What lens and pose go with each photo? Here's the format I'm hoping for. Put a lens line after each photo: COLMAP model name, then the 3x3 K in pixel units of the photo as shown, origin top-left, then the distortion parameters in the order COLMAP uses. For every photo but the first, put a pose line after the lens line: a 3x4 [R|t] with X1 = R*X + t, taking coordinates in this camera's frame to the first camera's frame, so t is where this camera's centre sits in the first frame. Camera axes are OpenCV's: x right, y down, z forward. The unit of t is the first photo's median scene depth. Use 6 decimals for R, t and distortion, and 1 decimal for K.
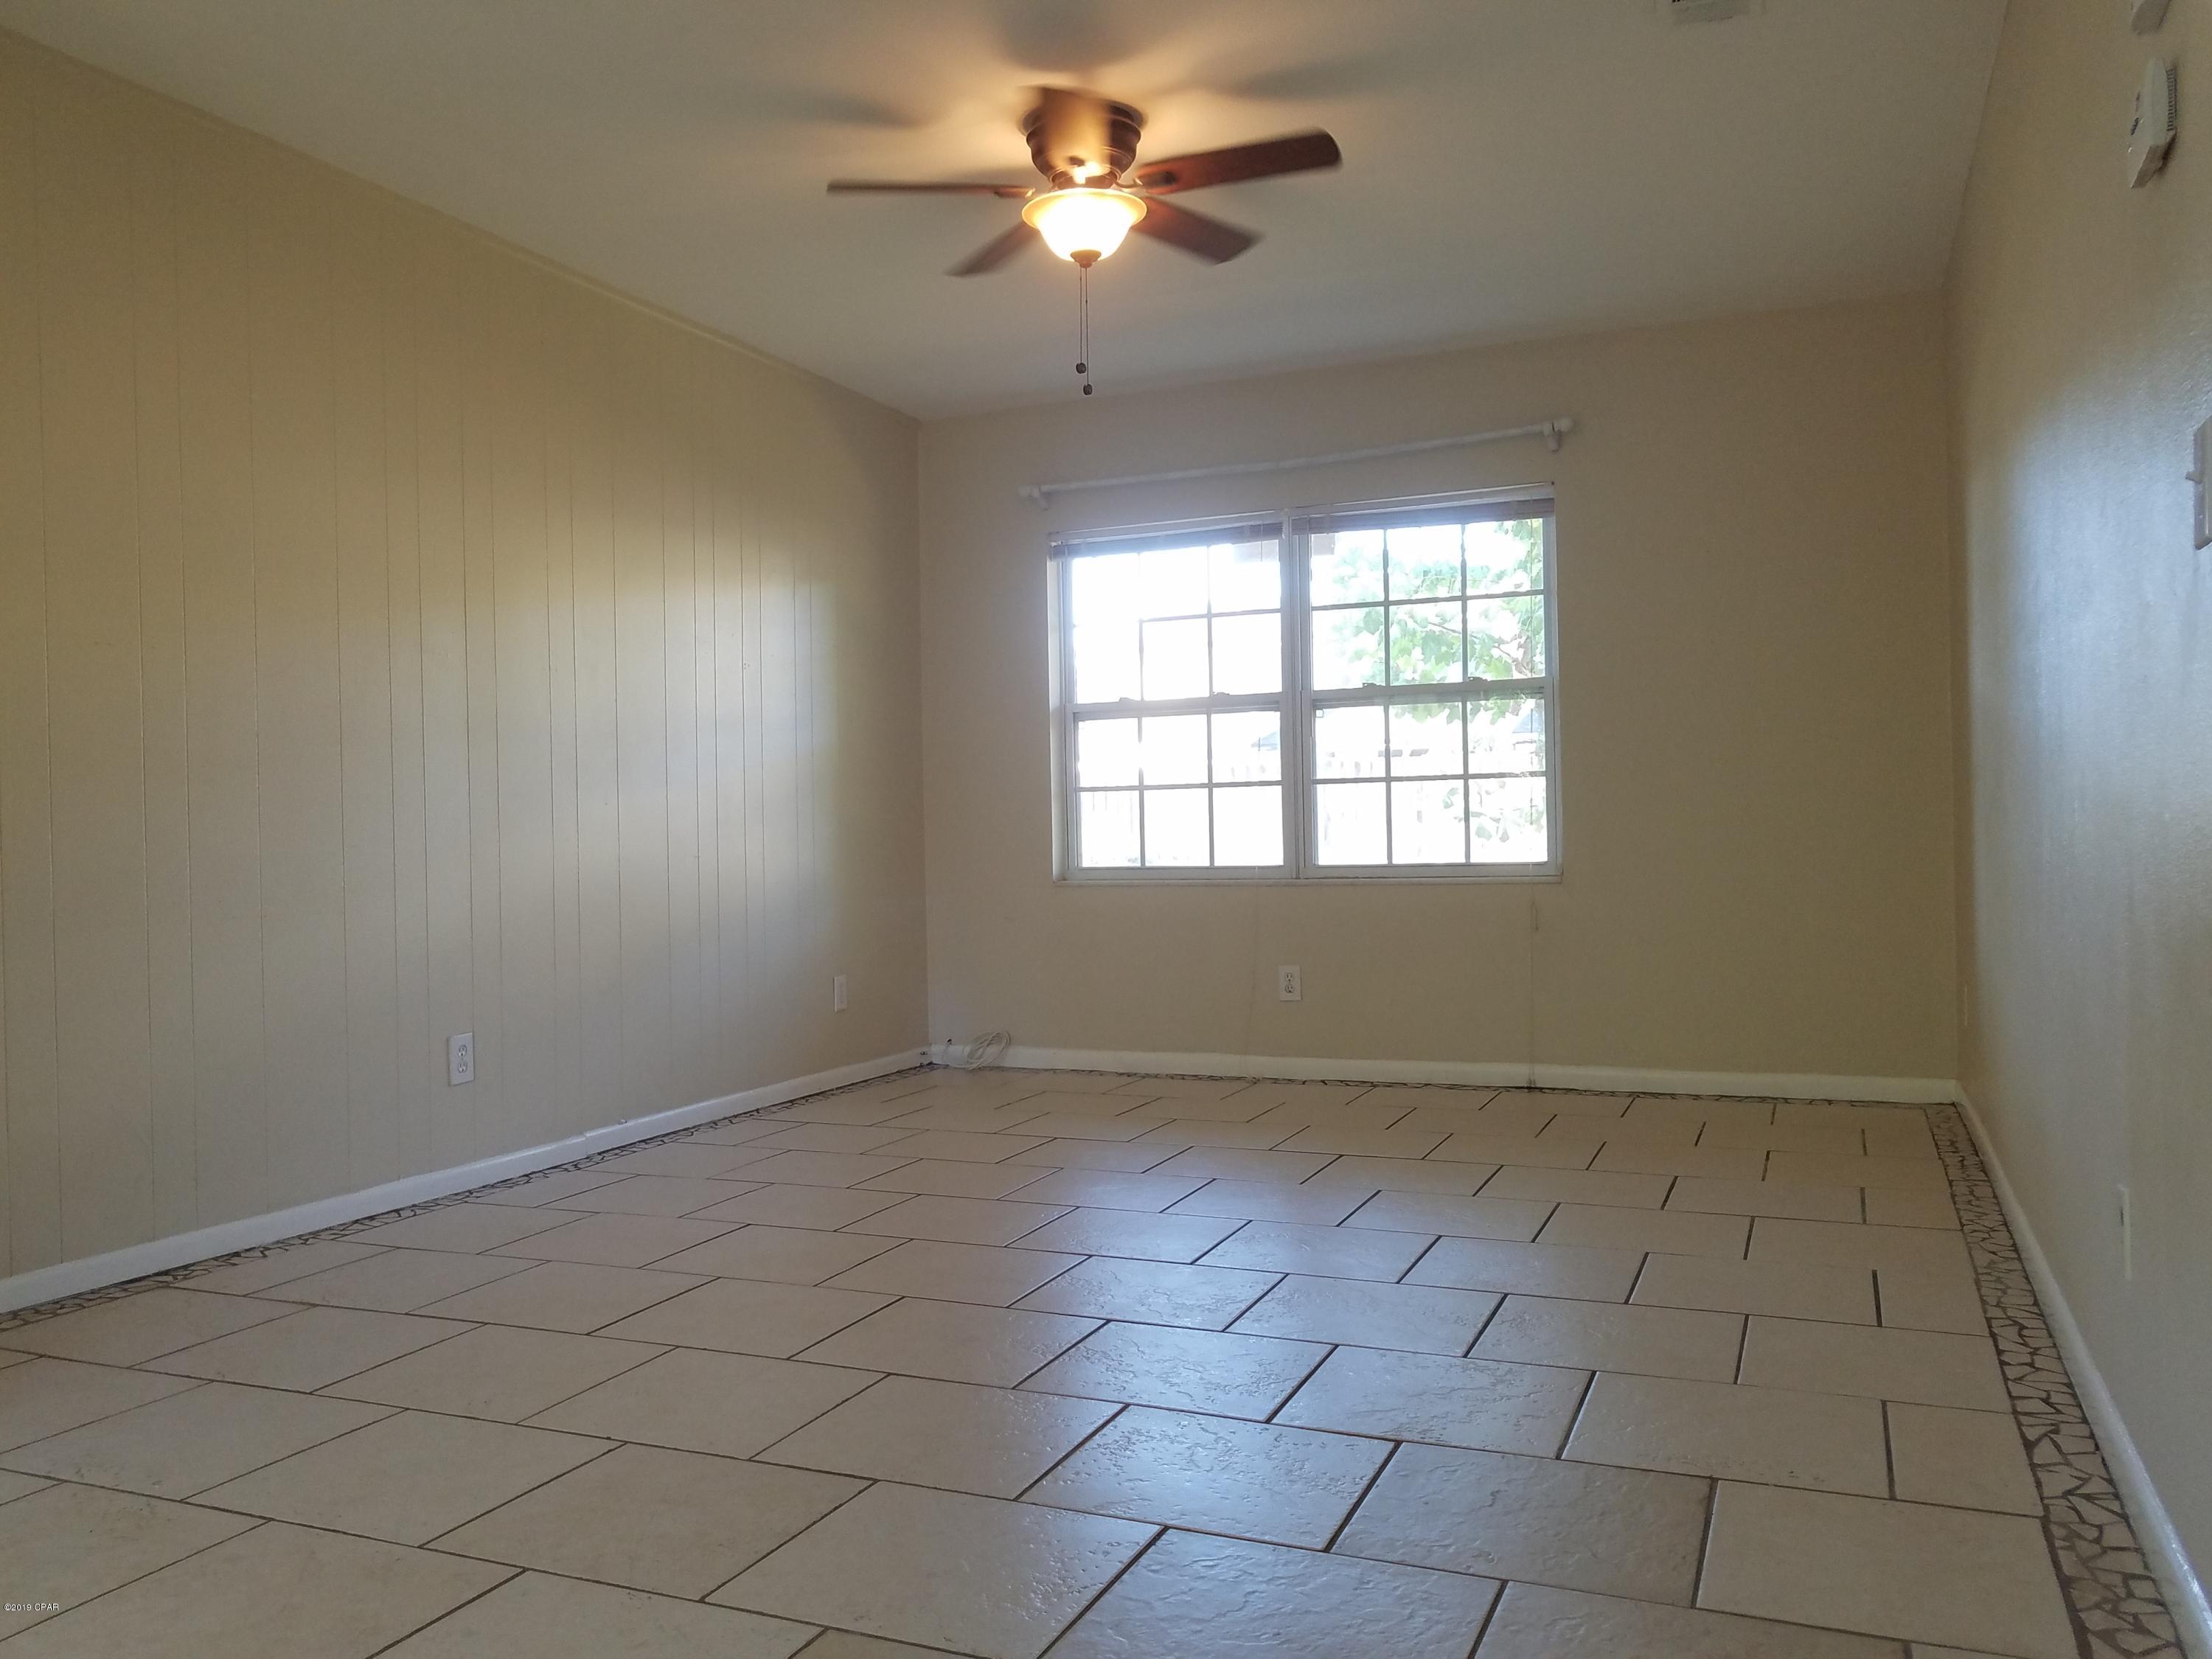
lens RADIAL K [[1702.3, 0, 1101.2], [0, 1702.3, 842.5], [0, 0, 1]] dist [-0.004421, -0.011684]
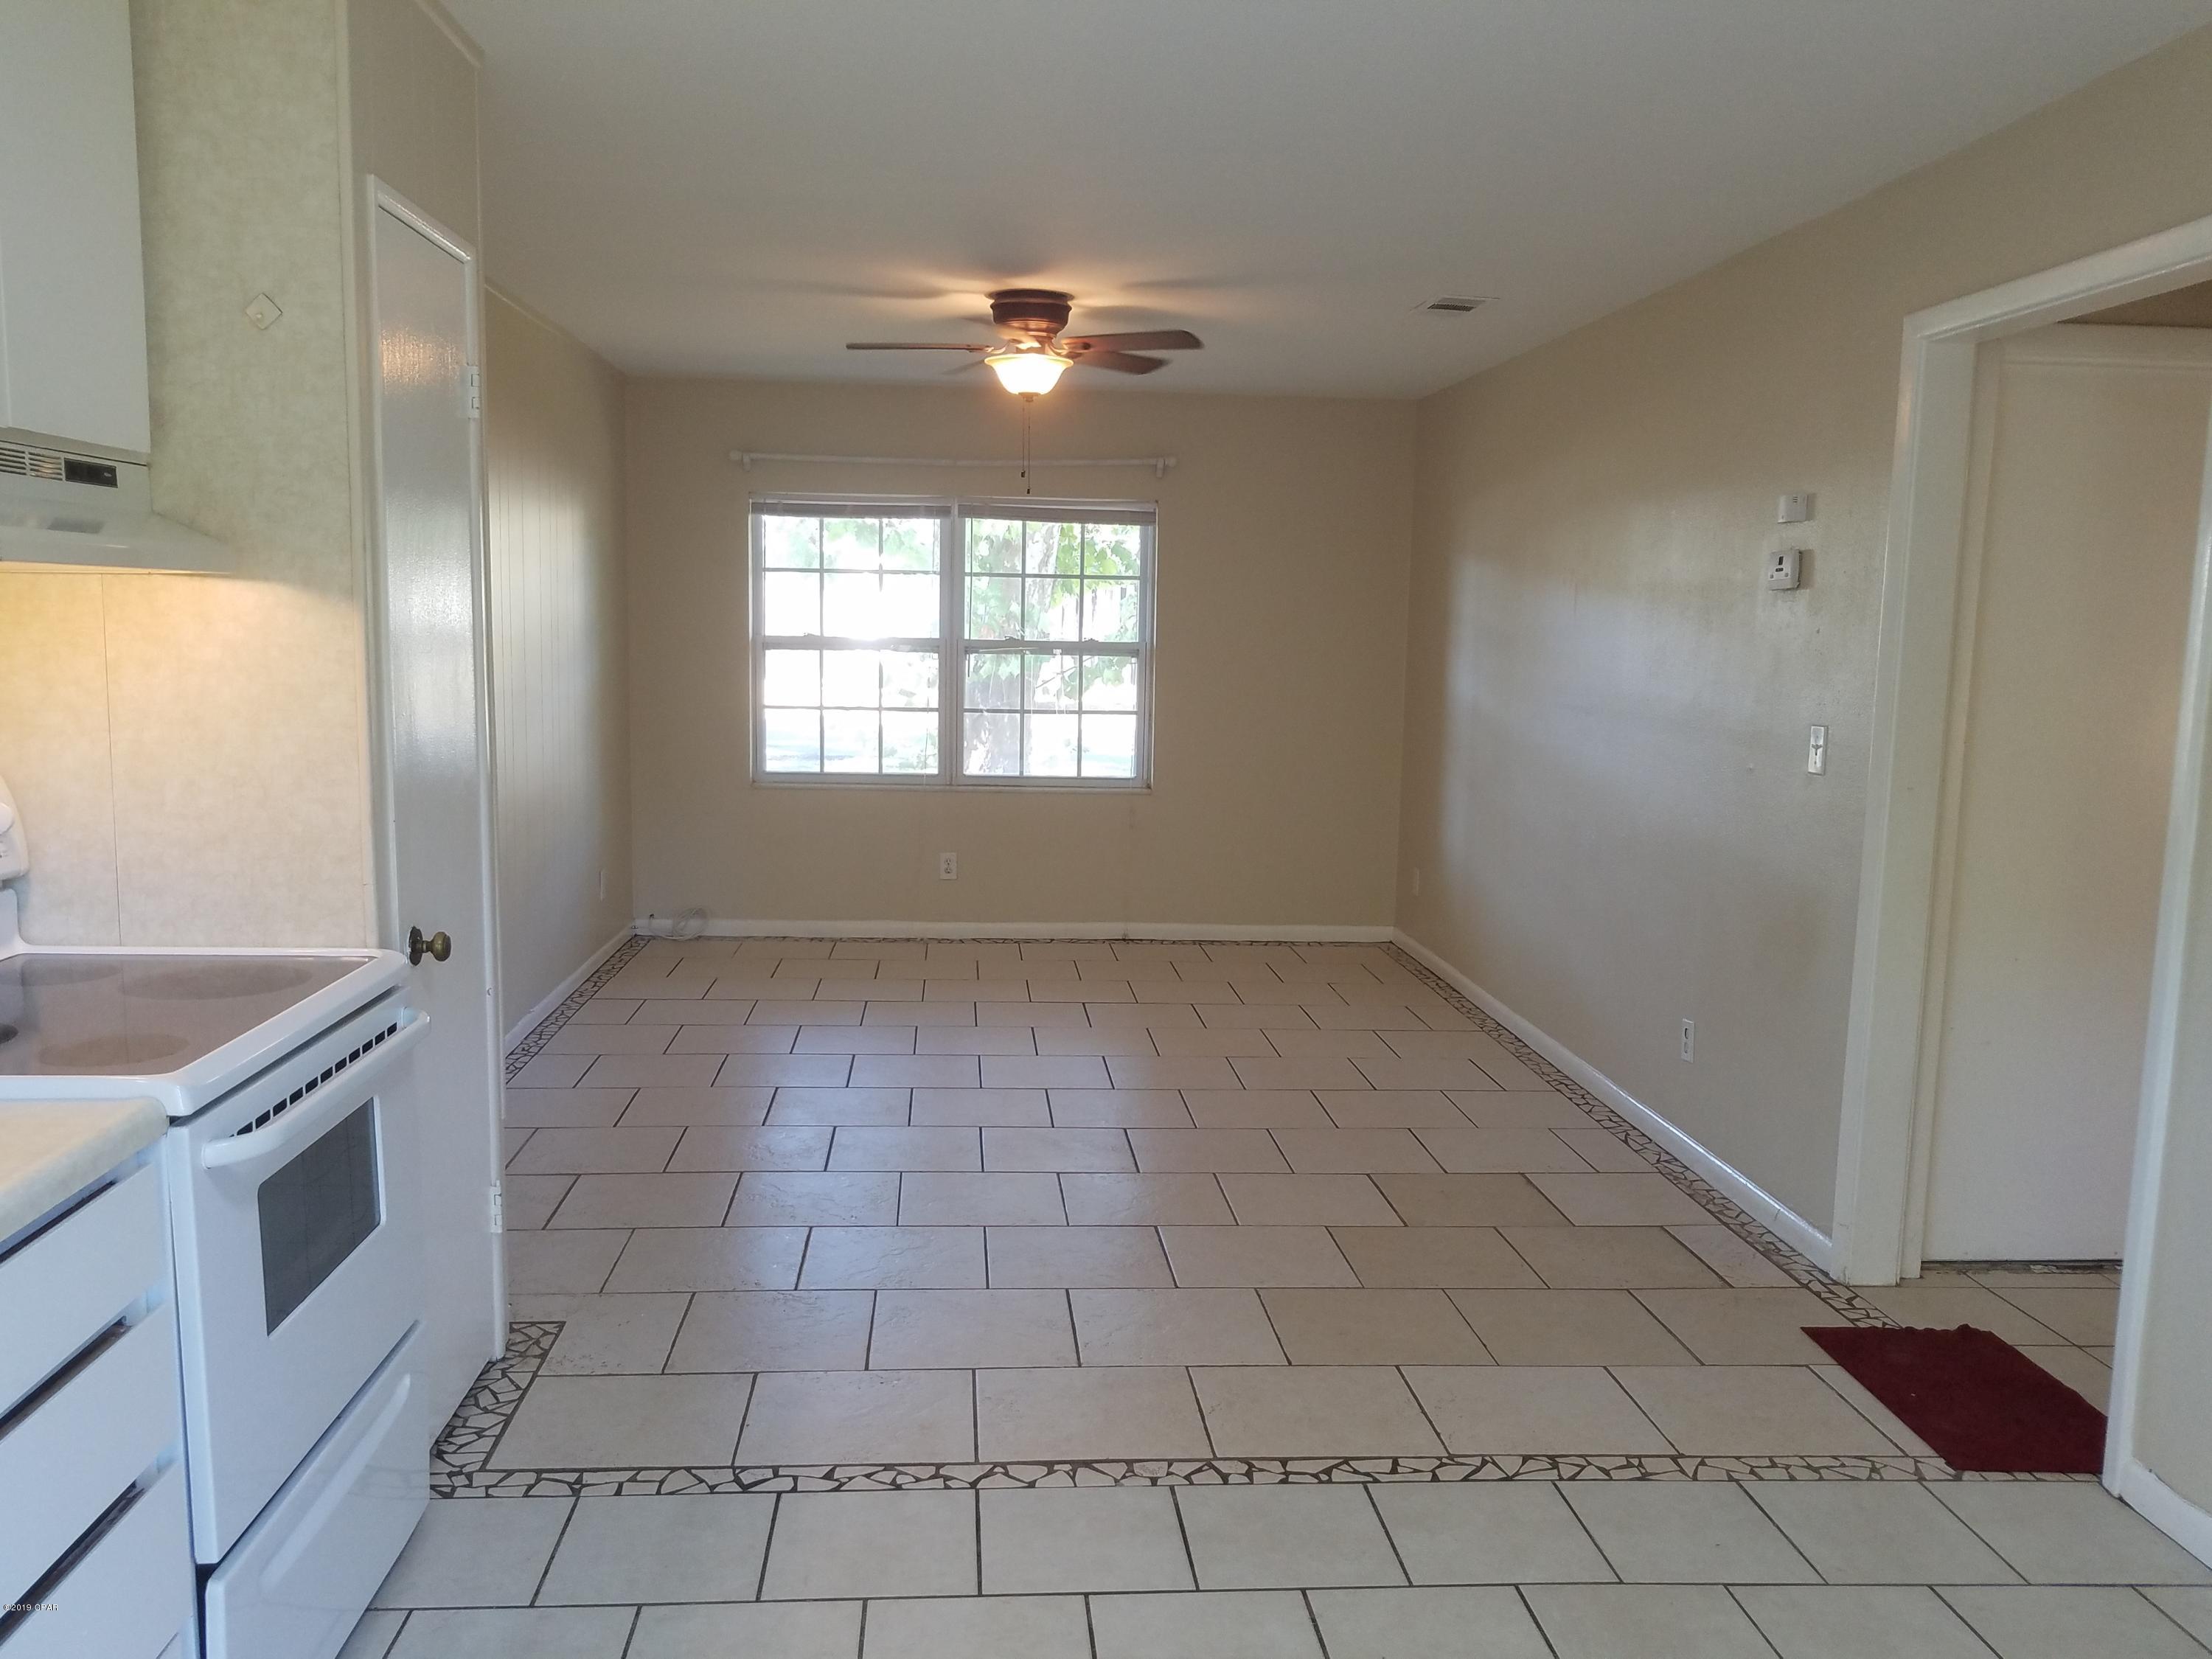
lens RADIAL K [[1702.3, 0, 1101.2], [0, 1702.3, 842.5], [0, 0, 1]] dist [-0.004421, -0.011684]
pose [[0.880384, -0.018249, 0.473910, -0.403578], [-0.041626, 0.992430, 0.115544, -0.090930], [-0.472431, -0.121450, 0.872960, -0.193610]]
